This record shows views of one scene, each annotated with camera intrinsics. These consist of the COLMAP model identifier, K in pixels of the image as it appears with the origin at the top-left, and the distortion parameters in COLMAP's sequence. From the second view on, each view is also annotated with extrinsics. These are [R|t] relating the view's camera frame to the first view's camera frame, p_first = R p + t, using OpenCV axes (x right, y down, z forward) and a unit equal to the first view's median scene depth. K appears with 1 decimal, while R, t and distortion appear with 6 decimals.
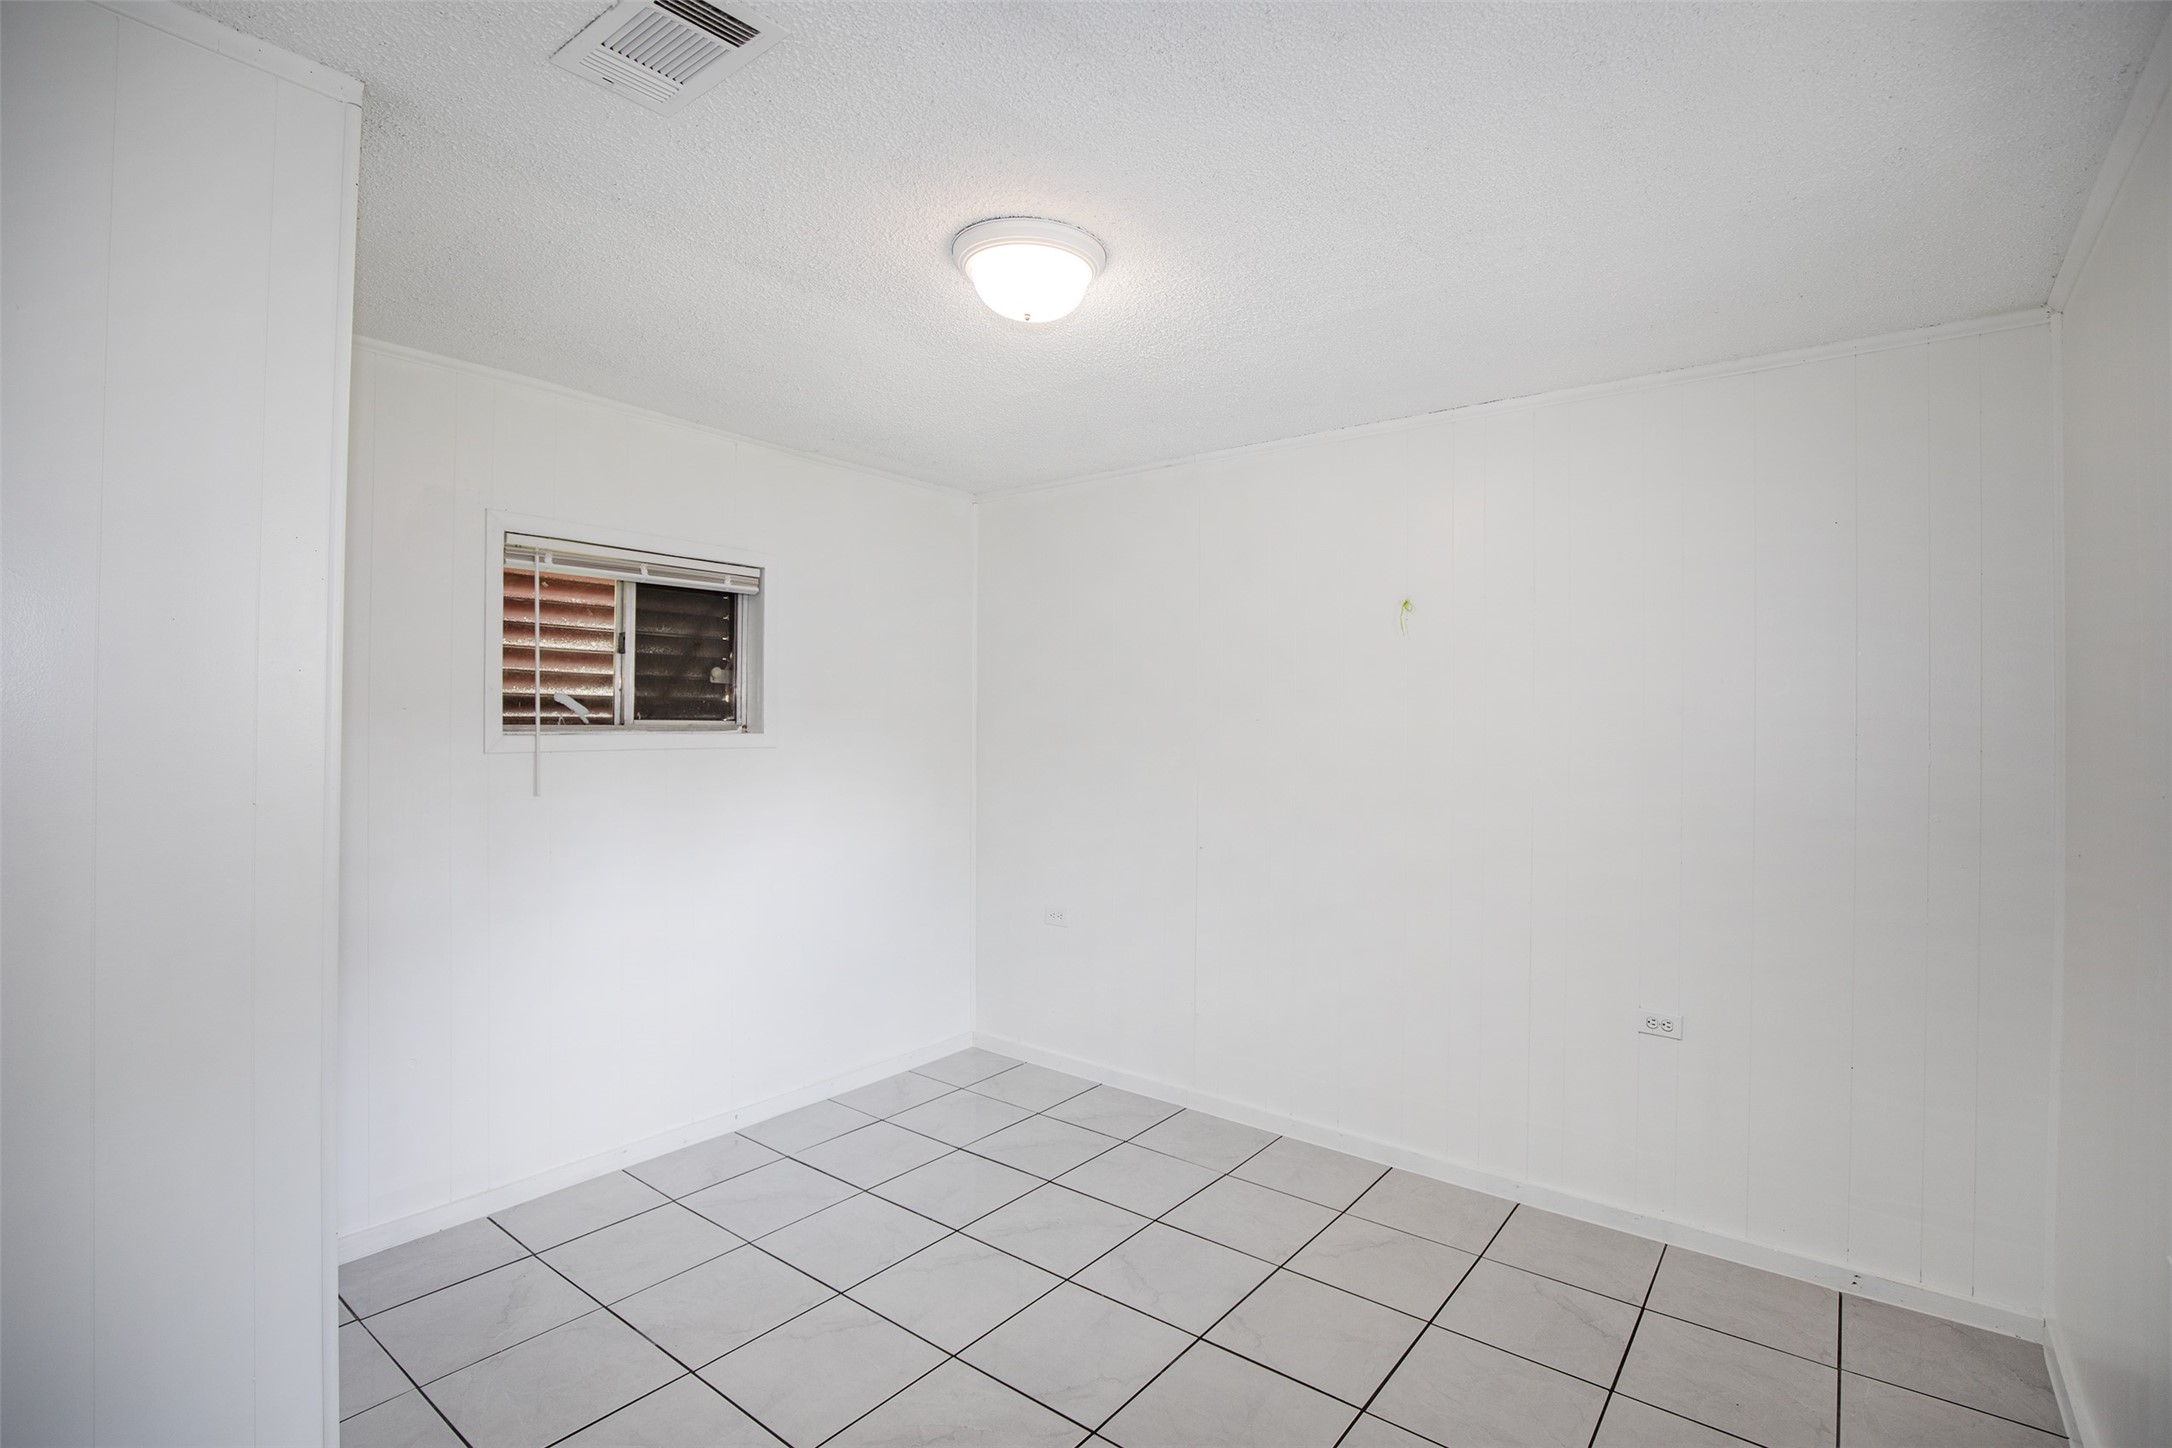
lens RADIAL K [[992.0, 0, 1089.7], [0, 992.0, 714.2], [0, 0, 1]] dist [-0.023989, 0.001230]
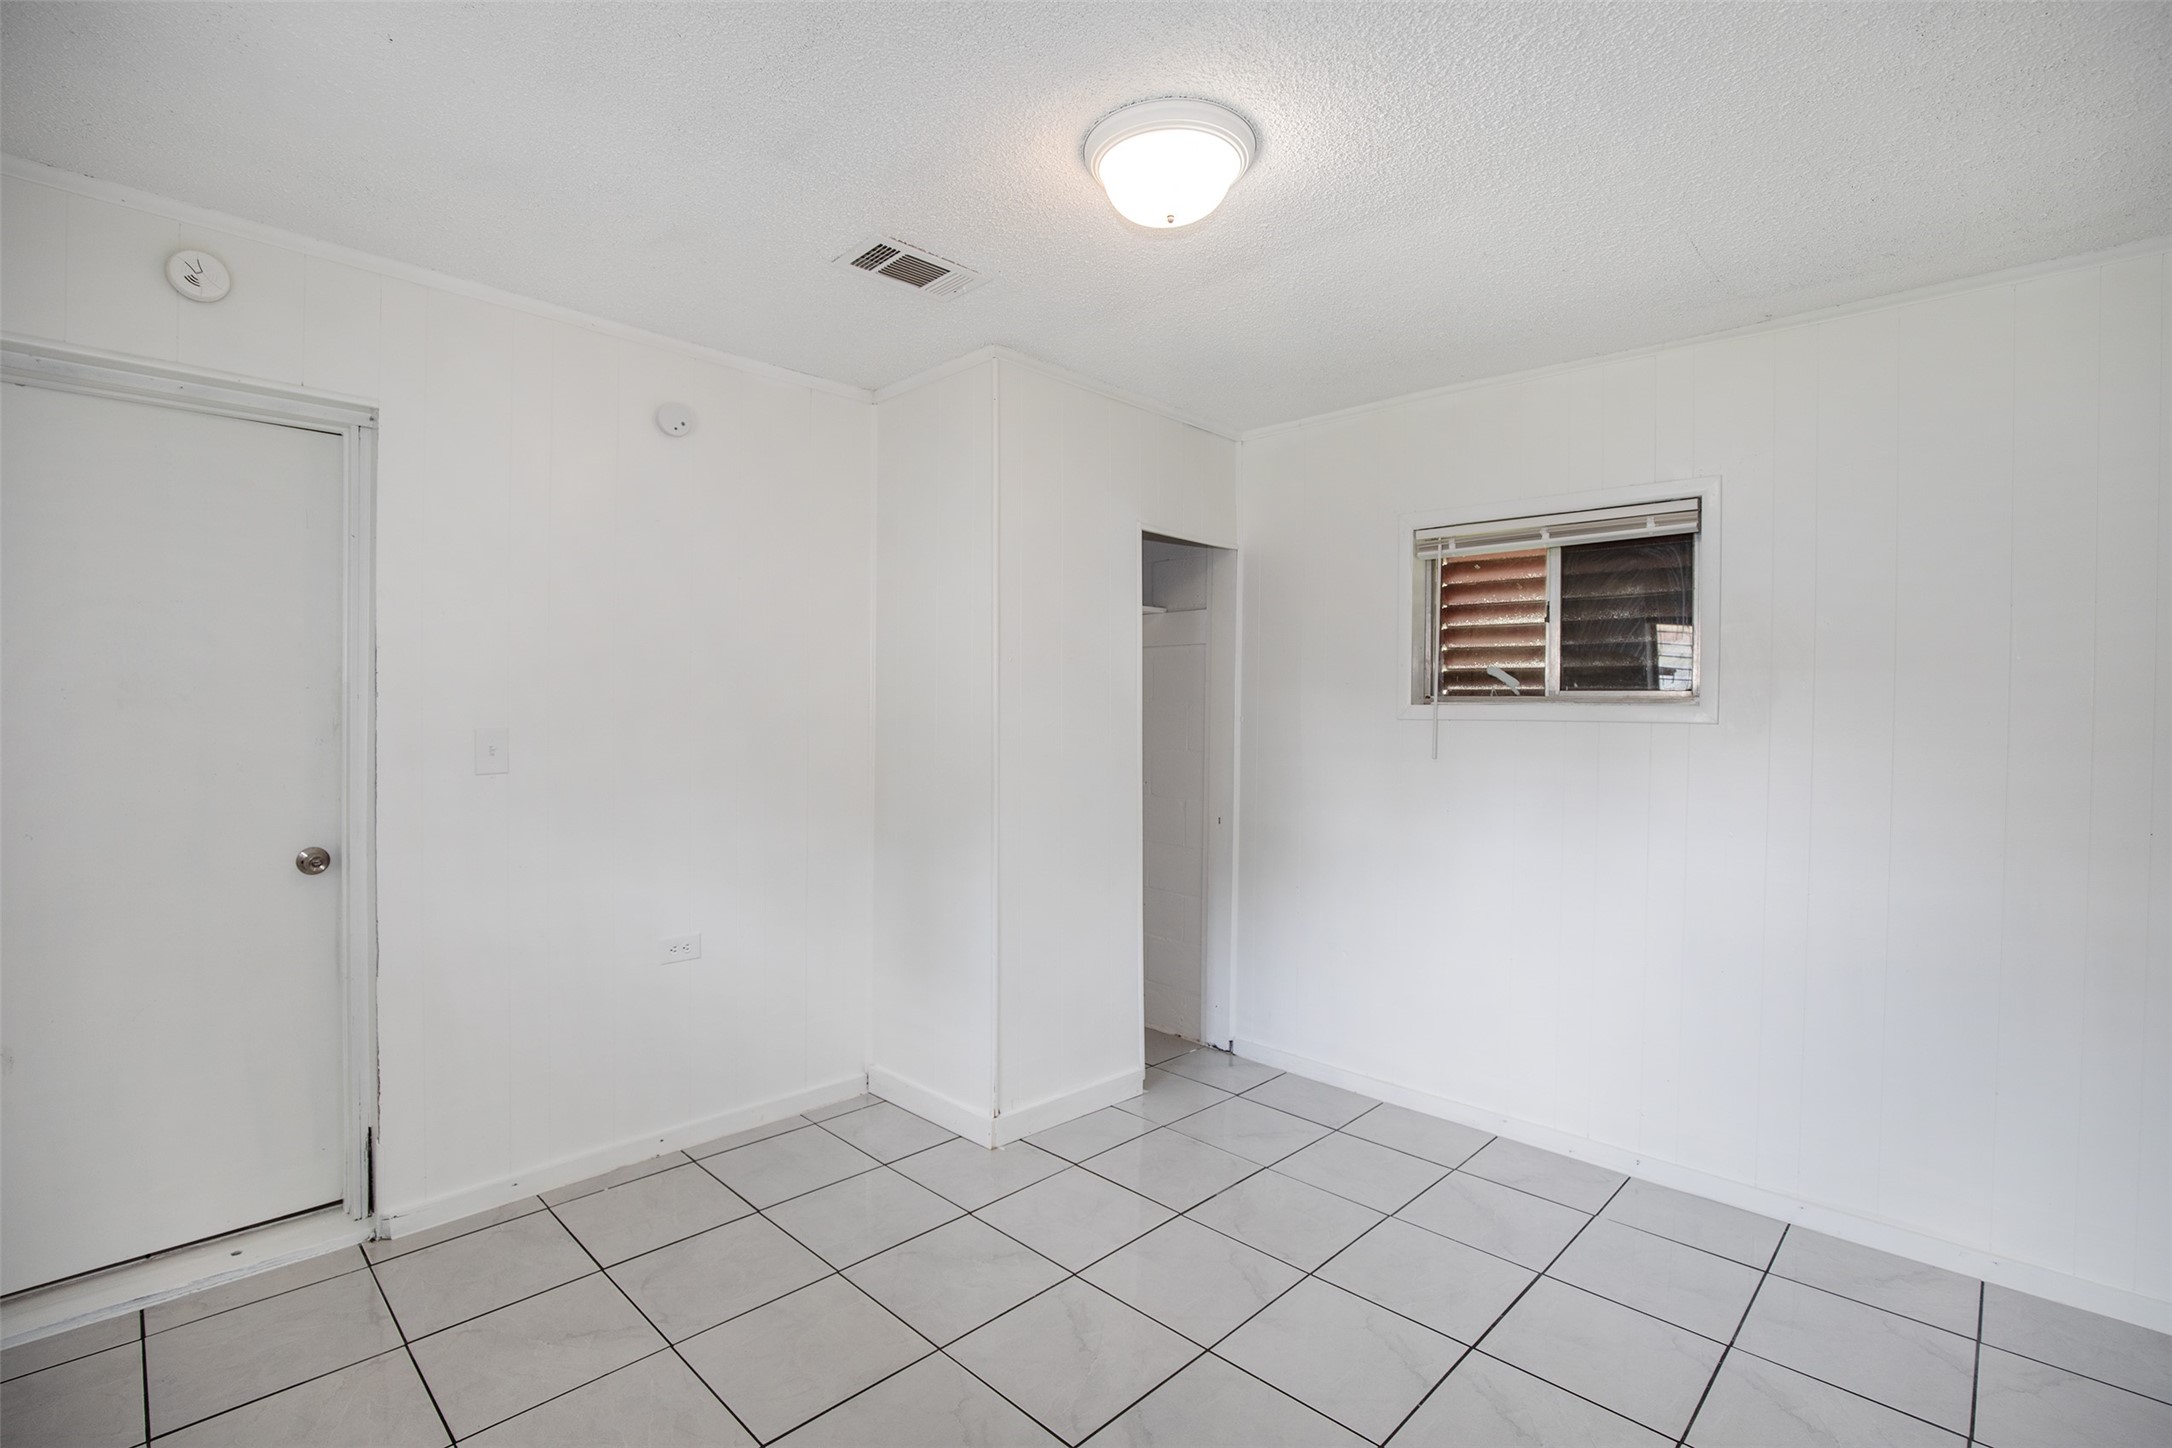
lens RADIAL K [[992.0, 0, 1092.5], [0, 992.0, 719.6], [0, 0, 1]] dist [-0.023989, 0.001230]
pose [[-0.093061, 0.012739, -0.995579, 0.538157], [0.003777, 0.999915, 0.012441, 0.019489], [0.995653, -0.002603, -0.093102, 0.645479]]
